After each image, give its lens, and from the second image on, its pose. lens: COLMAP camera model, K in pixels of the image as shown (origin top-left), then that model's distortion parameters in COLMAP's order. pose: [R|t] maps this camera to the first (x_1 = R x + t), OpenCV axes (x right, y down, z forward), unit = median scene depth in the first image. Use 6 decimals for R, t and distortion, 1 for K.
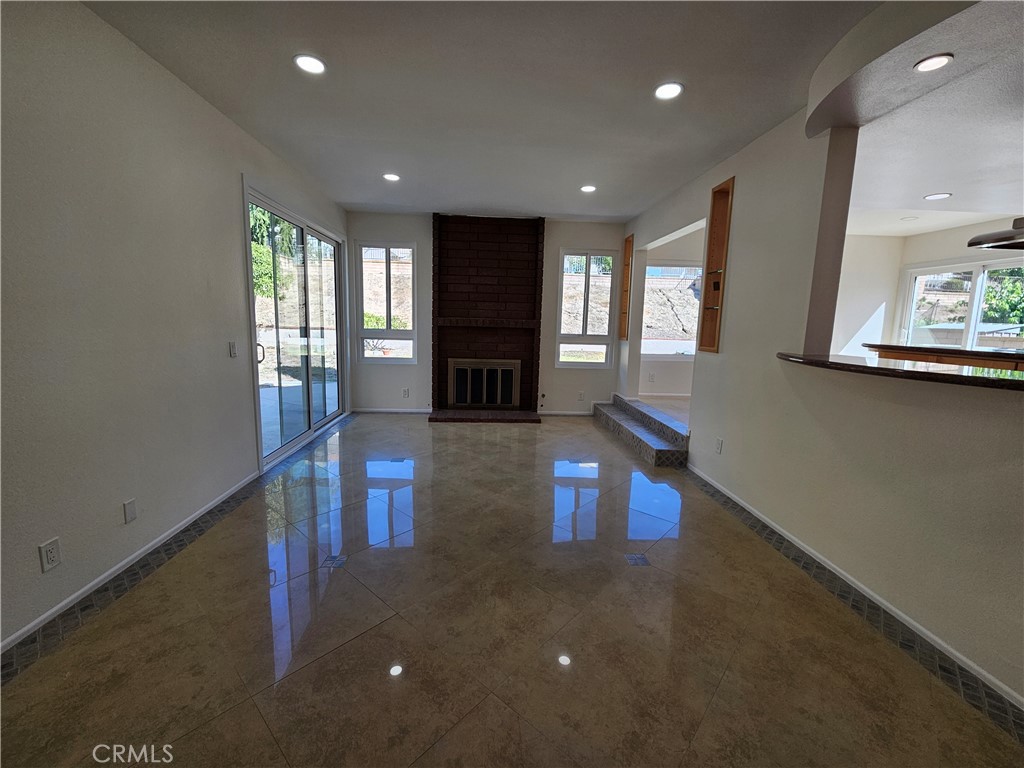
lens RADIAL K [[417.6, 0, 511.6], [0, 417.6, 377.7], [0, 0, 1]] dist [-0.003722, -0.000227]
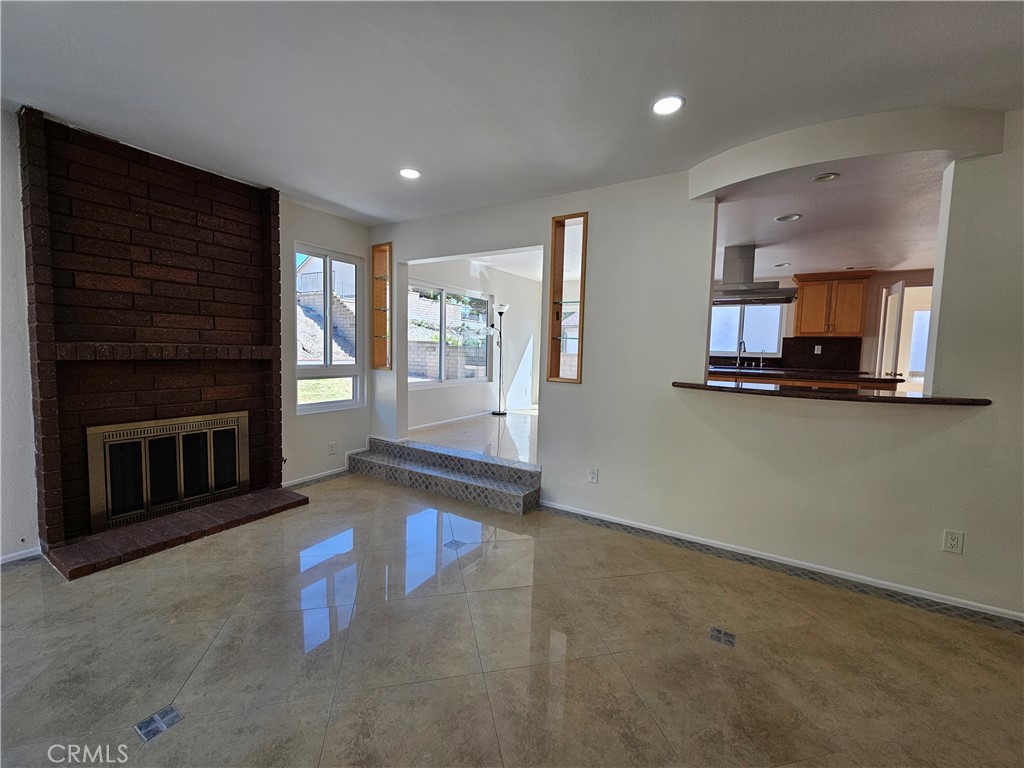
lens RADIAL K [[417.6, 0, 511.2], [0, 417.6, 381.1], [0, 0, 1]] dist [-0.003722, -0.000227]
pose [[0.585946, -0.074313, 0.806935, -0.248239], [0.099021, 0.994890, 0.019719, -0.060960], [-0.804277, 0.068349, 0.590311, 0.329549]]
